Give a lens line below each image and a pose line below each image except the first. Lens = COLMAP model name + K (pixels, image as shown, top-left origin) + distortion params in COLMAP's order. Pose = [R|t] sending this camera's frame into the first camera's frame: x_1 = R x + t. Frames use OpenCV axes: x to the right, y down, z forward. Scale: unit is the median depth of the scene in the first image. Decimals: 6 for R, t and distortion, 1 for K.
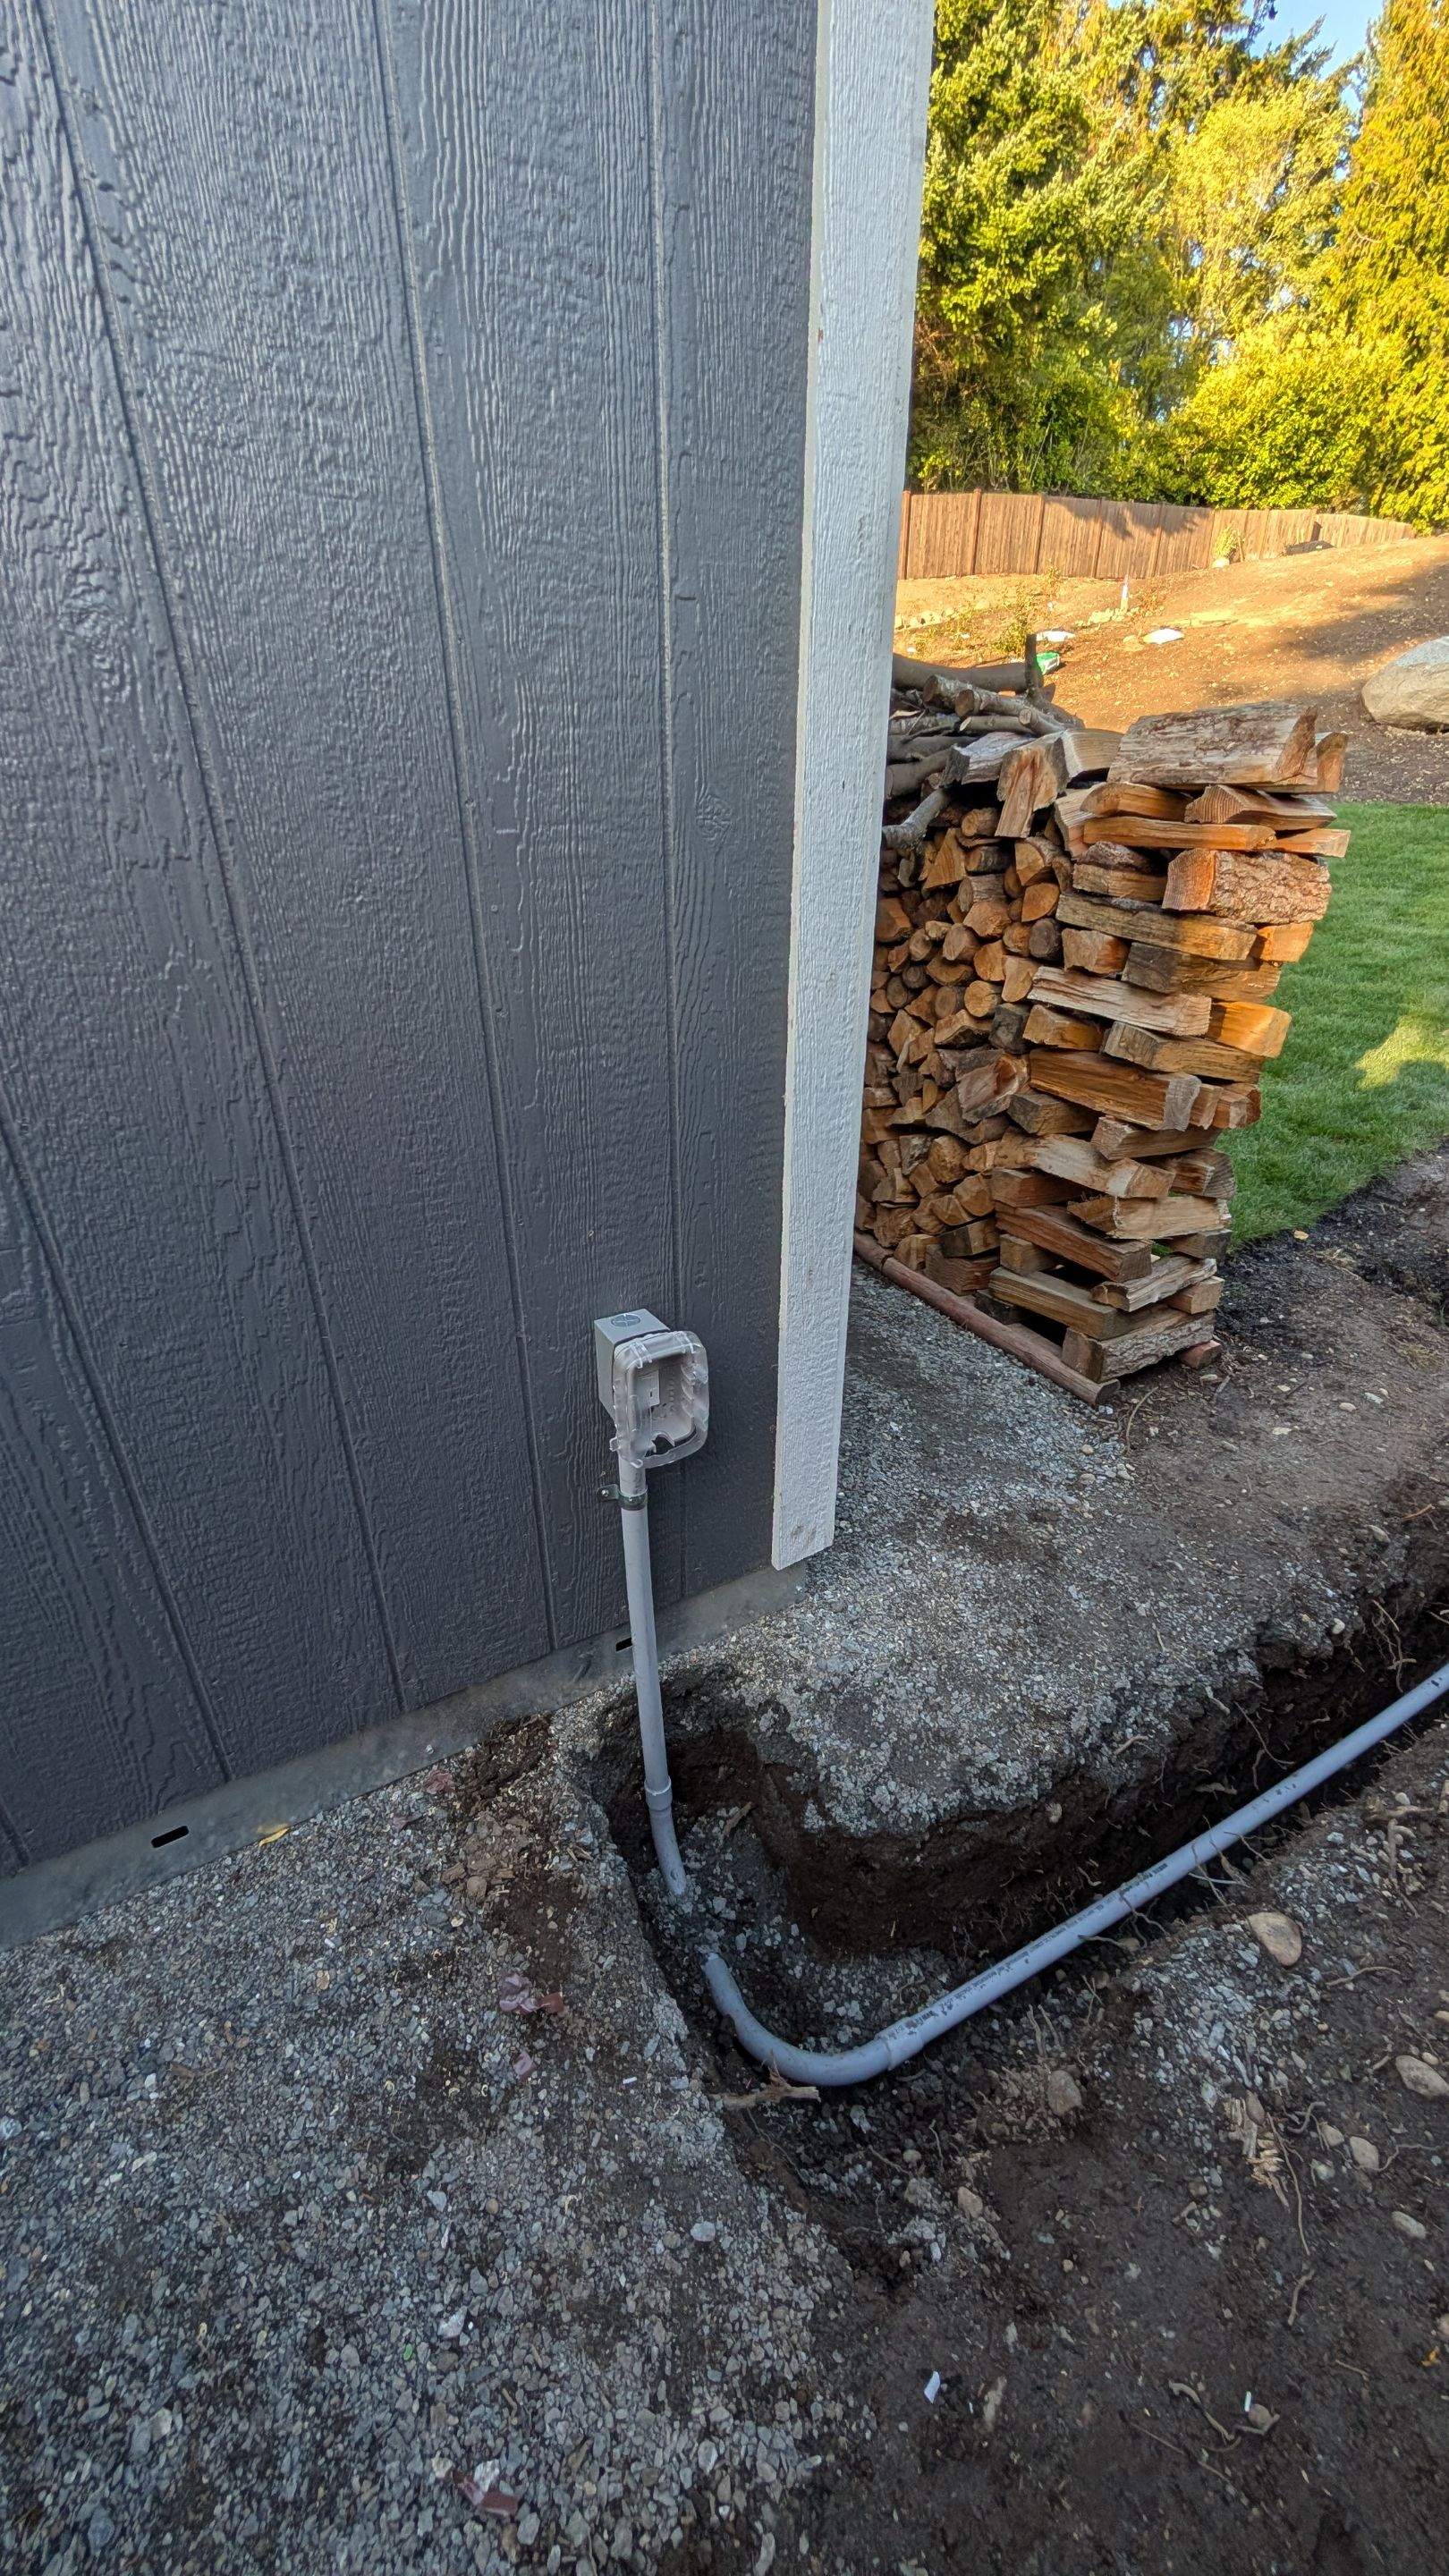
lens RADIAL K [[970.5, 0, 718.6], [0, 970.5, 1283.2], [0, 0, 1]] dist [-0.002208, 0.000056]
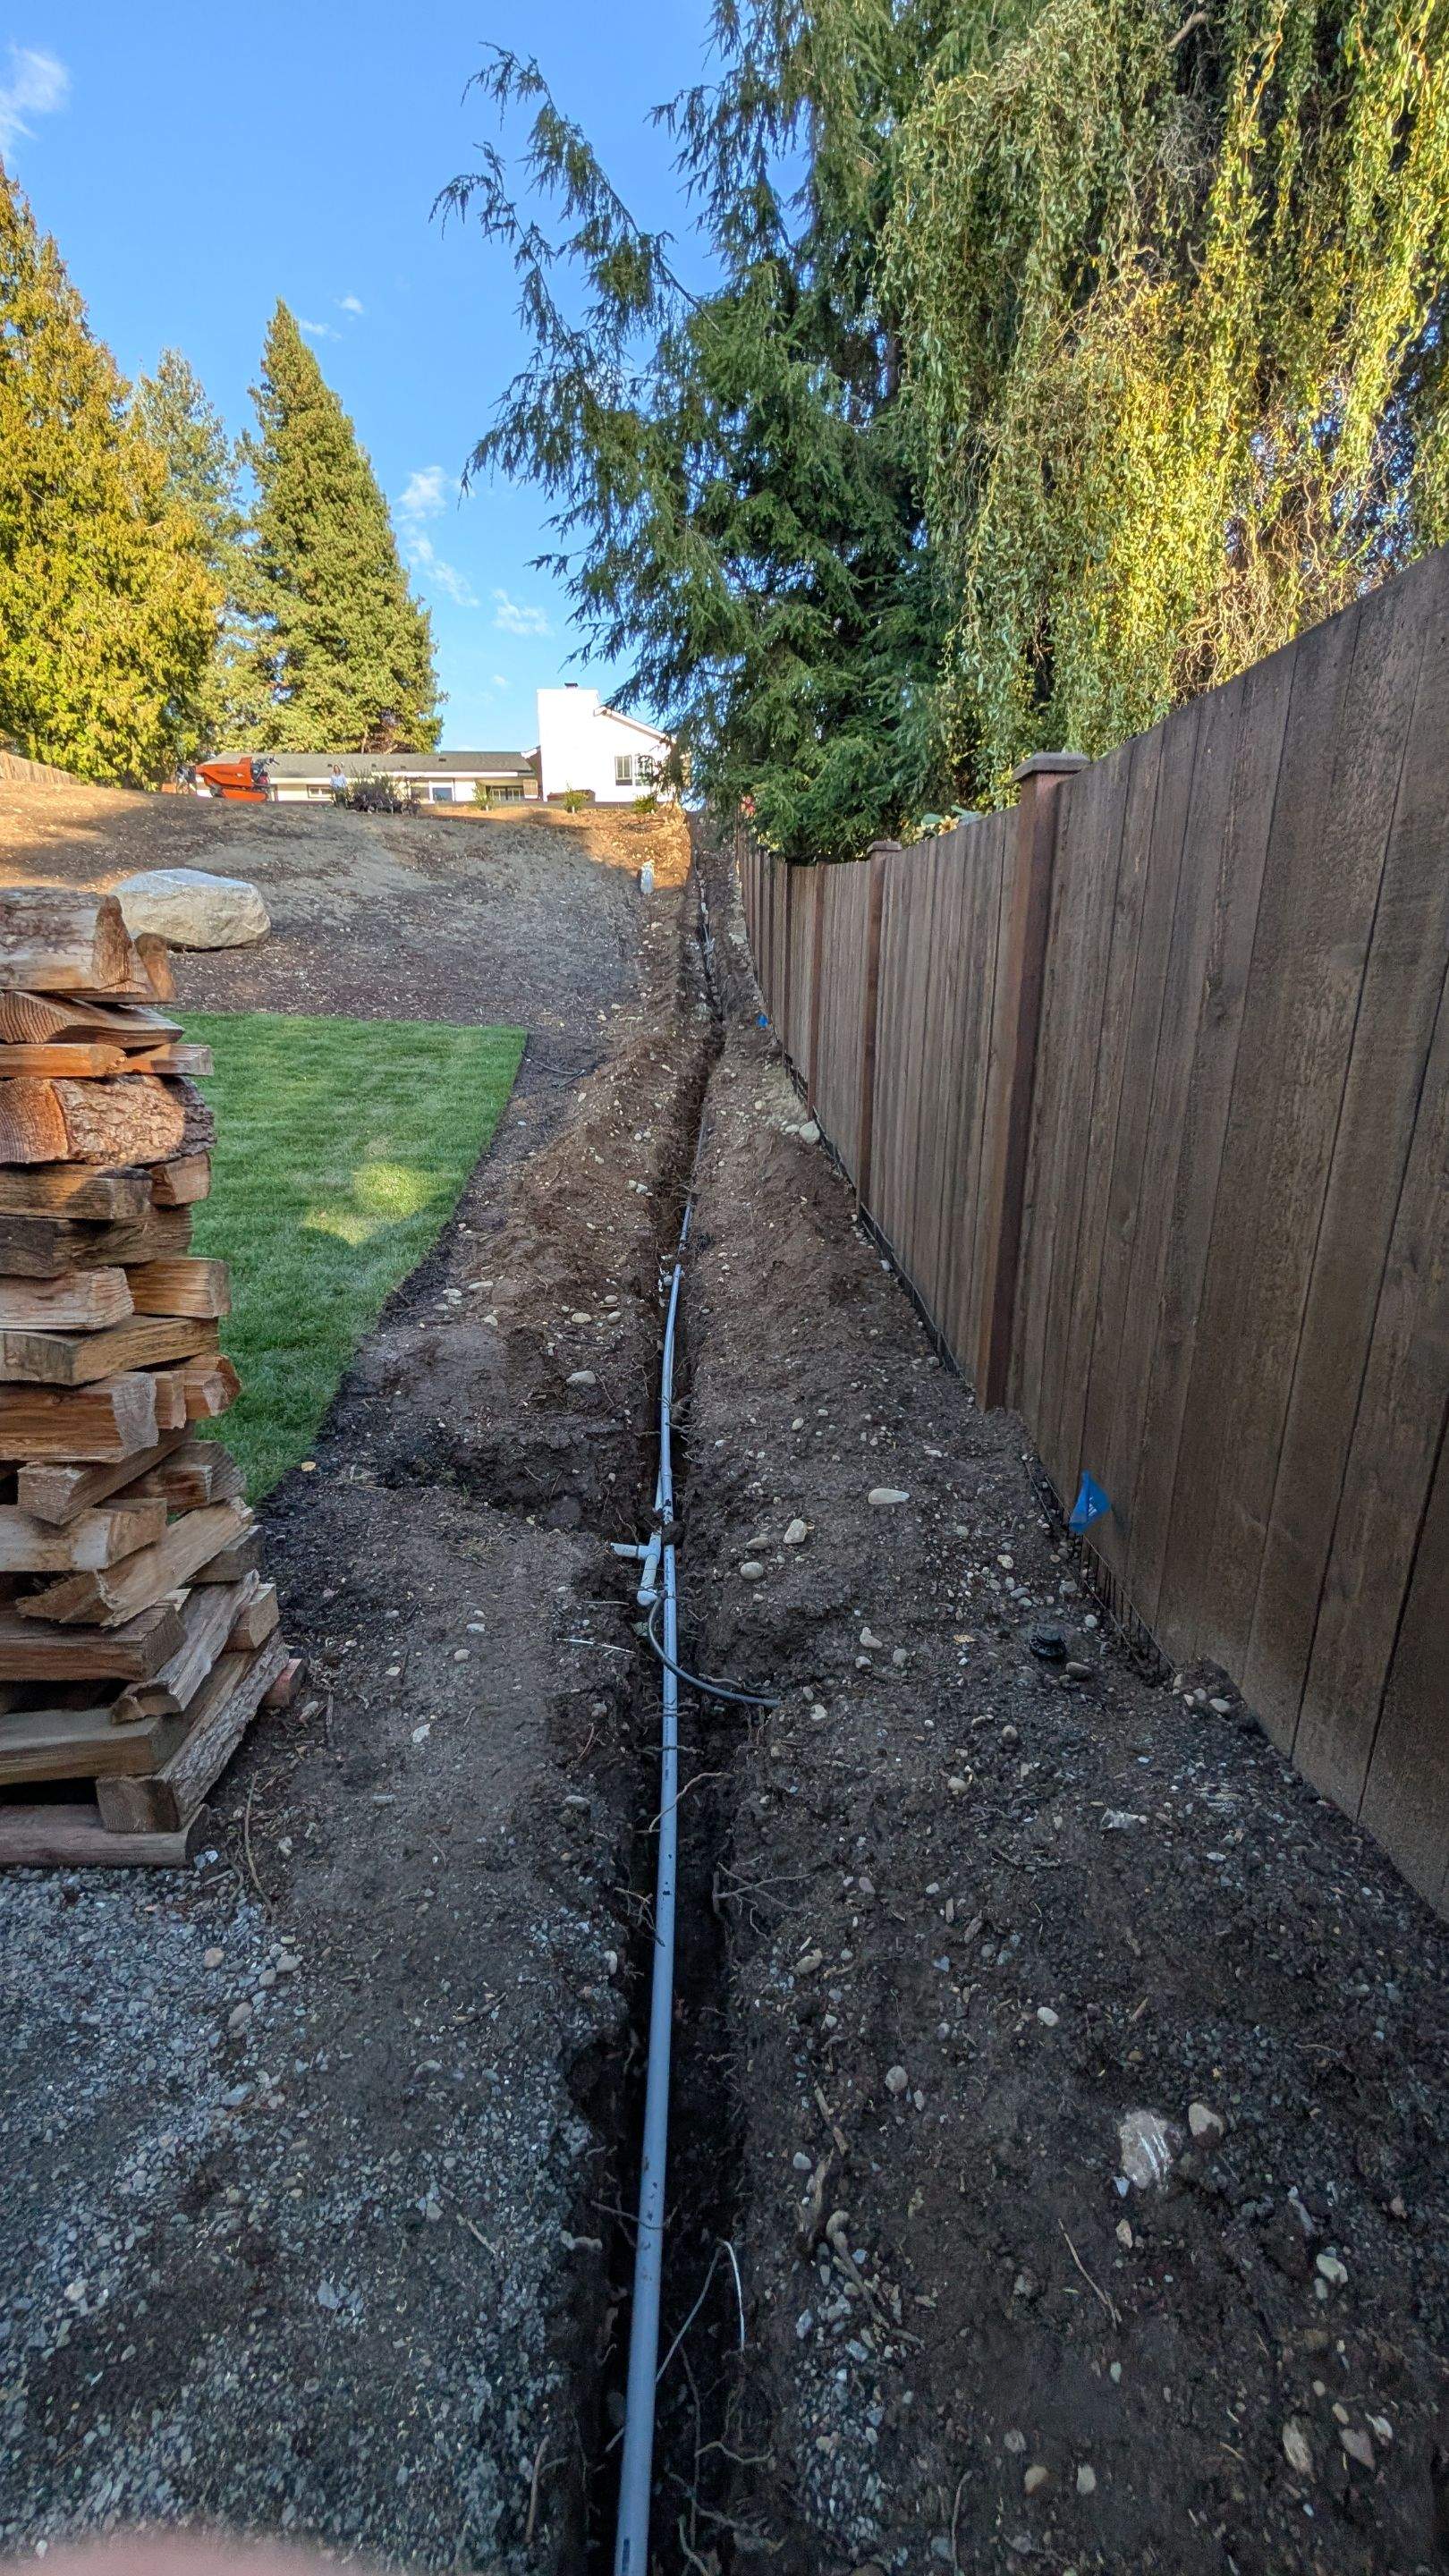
lens RADIAL K [[970.5, 0, 718.6], [0, 970.5, 1283.2], [0, 0, 1]] dist [-0.002208, 0.000056]
pose [[0.483930, -0.236549, 0.842530, 0.108377], [0.388913, 0.920606, 0.035086, -0.130472], [-0.783937, 0.310692, 0.537506, 0.257917]]
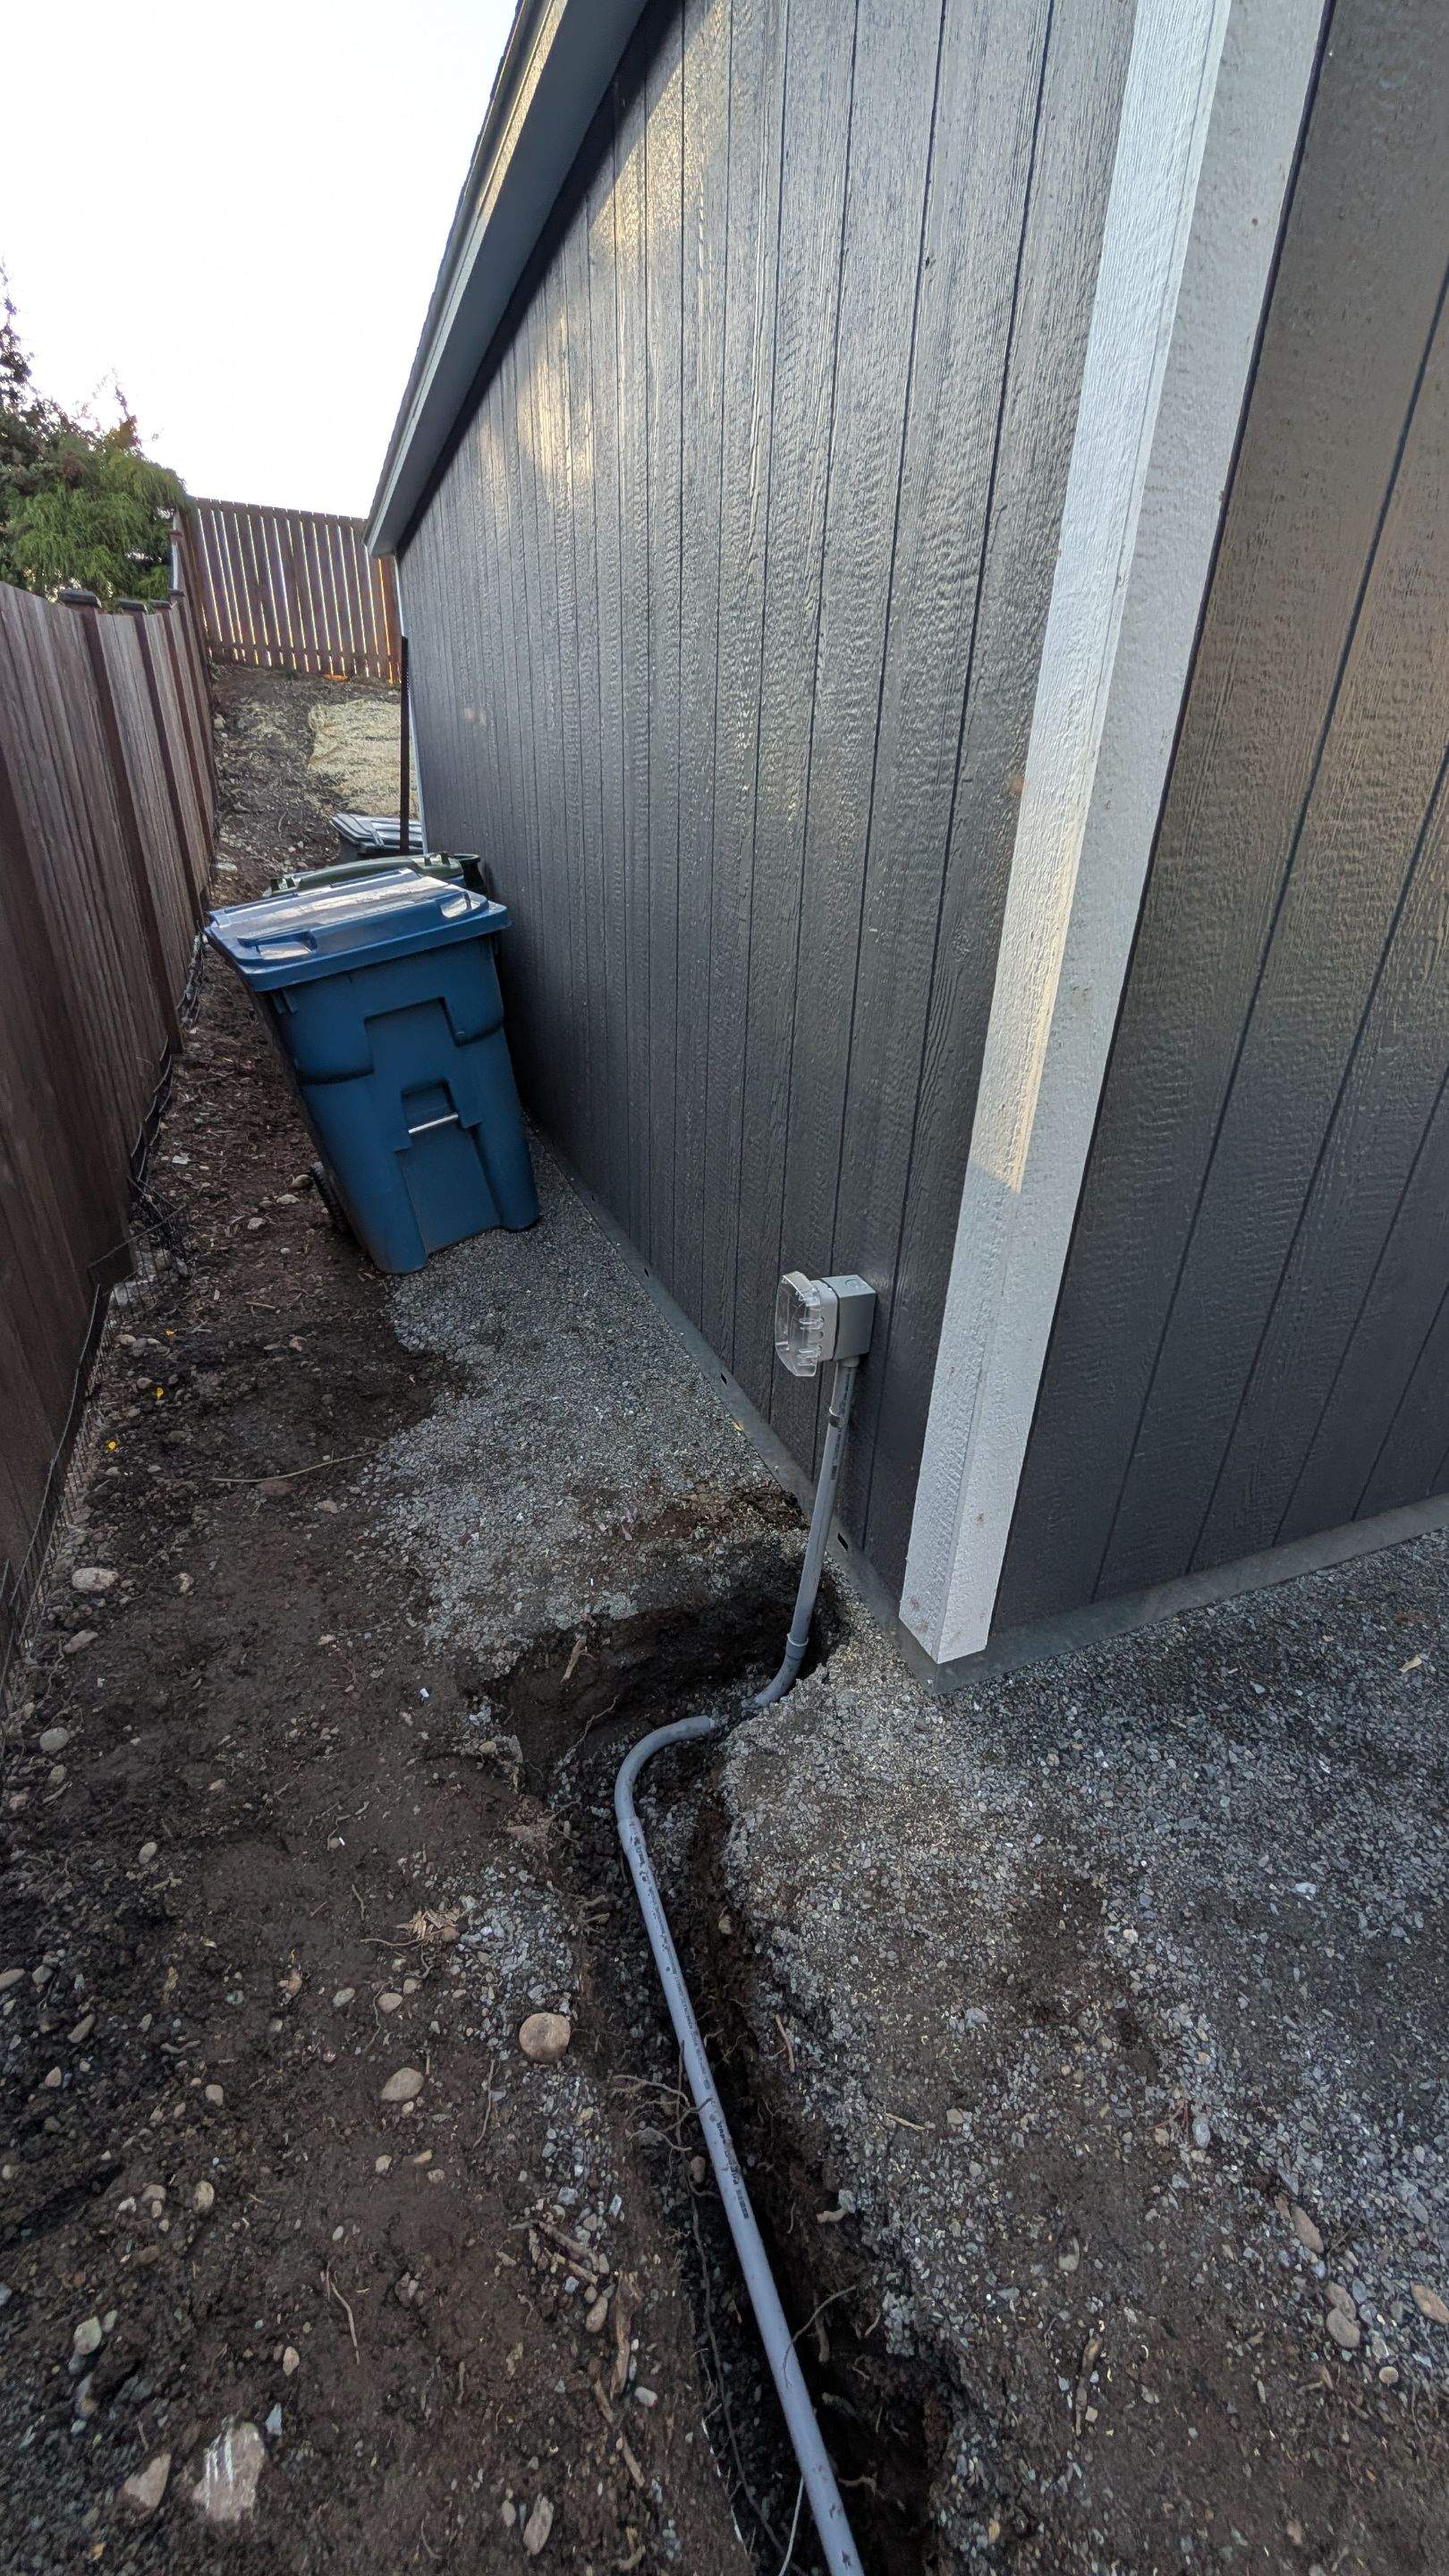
lens RADIAL K [[970.5, 0, 718.6], [0, 970.5, 1283.2], [0, 0, 1]] dist [-0.002208, 0.000056]
pose [[-0.140323, 0.443821, -0.885061, 0.632237], [-0.465436, 0.759410, 0.454605, -0.273607], [0.873887, 0.475731, 0.100007, 0.391832]]
